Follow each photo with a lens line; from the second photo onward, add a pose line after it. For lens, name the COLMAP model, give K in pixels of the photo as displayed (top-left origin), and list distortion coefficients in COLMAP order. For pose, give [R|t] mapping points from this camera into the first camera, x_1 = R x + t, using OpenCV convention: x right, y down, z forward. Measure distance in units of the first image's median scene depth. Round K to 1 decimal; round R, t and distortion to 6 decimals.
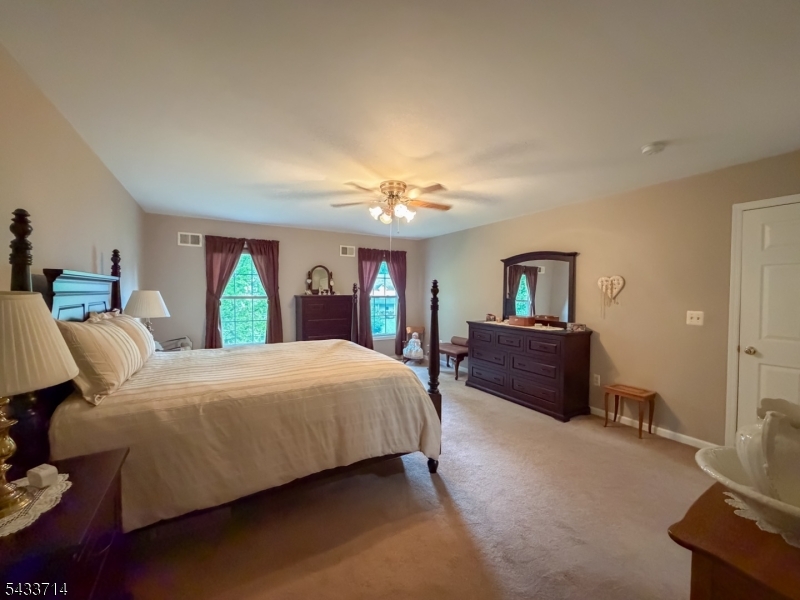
lens RADIAL K [[317.8, 0, 396.5], [0, 317.8, 304.2], [0, 0, 1]] dist [0.000904, -0.000381]
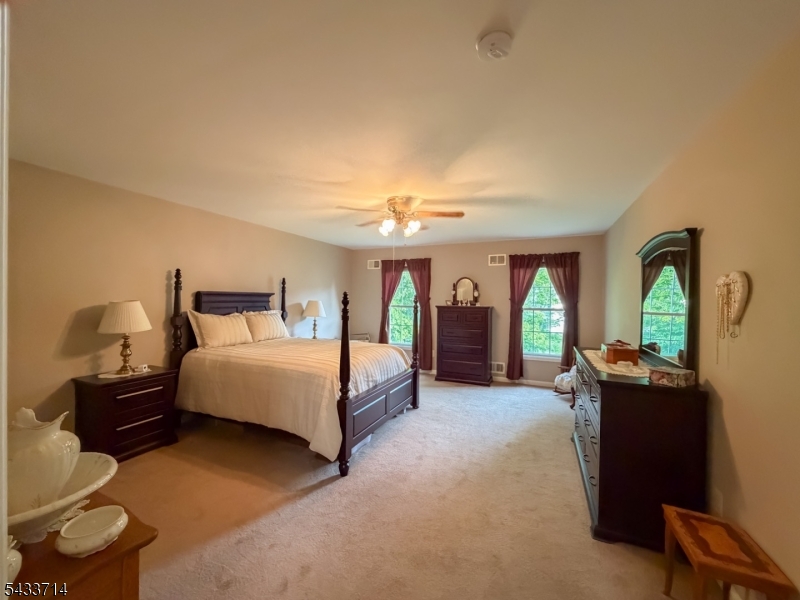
lens RADIAL K [[317.8, 0, 395.2], [0, 317.8, 298.6], [0, 0, 1]] dist [0.000904, -0.000381]
pose [[0.584073, 0.000948, -0.811701, 0.526333], [-0.040924, 0.998762, -0.028281, -0.015127], [0.810669, 0.049736, 0.583388, 0.247416]]
